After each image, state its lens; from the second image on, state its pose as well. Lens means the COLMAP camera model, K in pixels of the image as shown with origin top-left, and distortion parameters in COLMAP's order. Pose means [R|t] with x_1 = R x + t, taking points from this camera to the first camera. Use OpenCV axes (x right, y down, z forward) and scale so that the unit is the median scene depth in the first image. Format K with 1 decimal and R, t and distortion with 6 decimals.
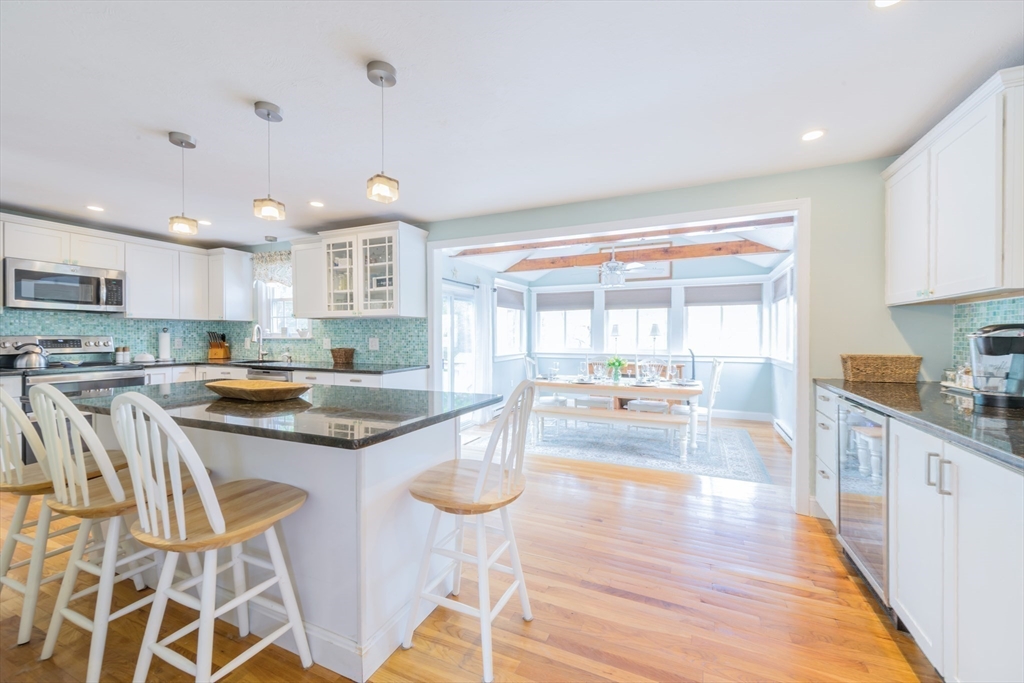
lens RADIAL K [[411.7, 0, 500.6], [0, 411.7, 334.5], [0, 0, 1]] dist [0.001650, -0.000104]
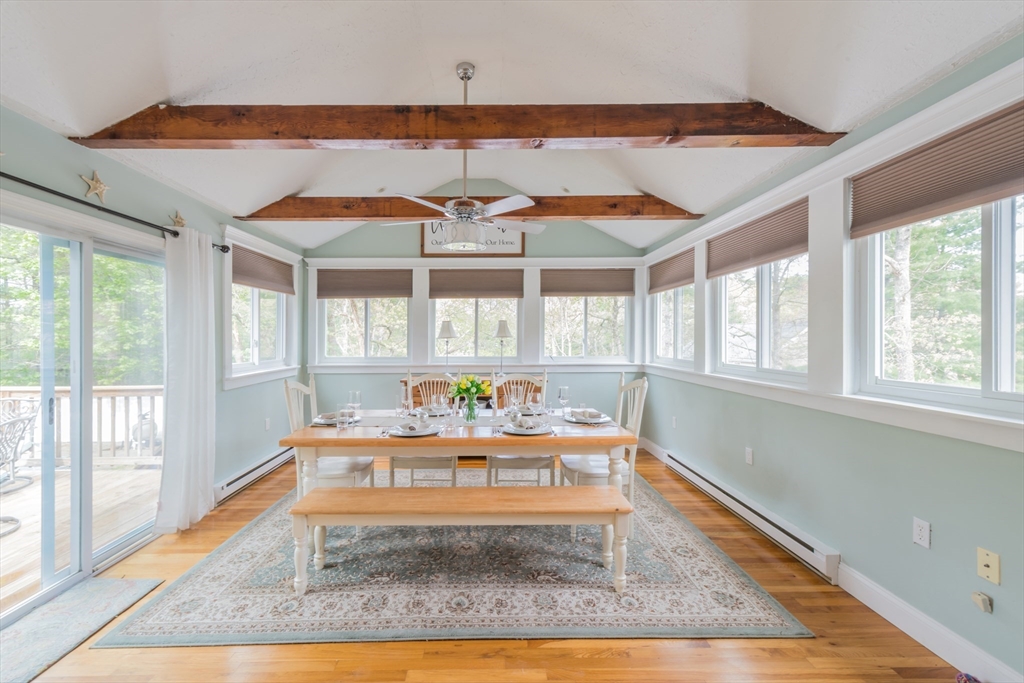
lens RADIAL K [[411.7, 0, 500.6], [0, 411.7, 334.5], [0, 0, 1]] dist [0.001650, -0.000104]
pose [[0.883343, 0.000211, 0.468727, 0.052067], [0.001971, 0.999989, -0.004164, 0.000871], [-0.468723, 0.004602, 0.883333, 0.425683]]
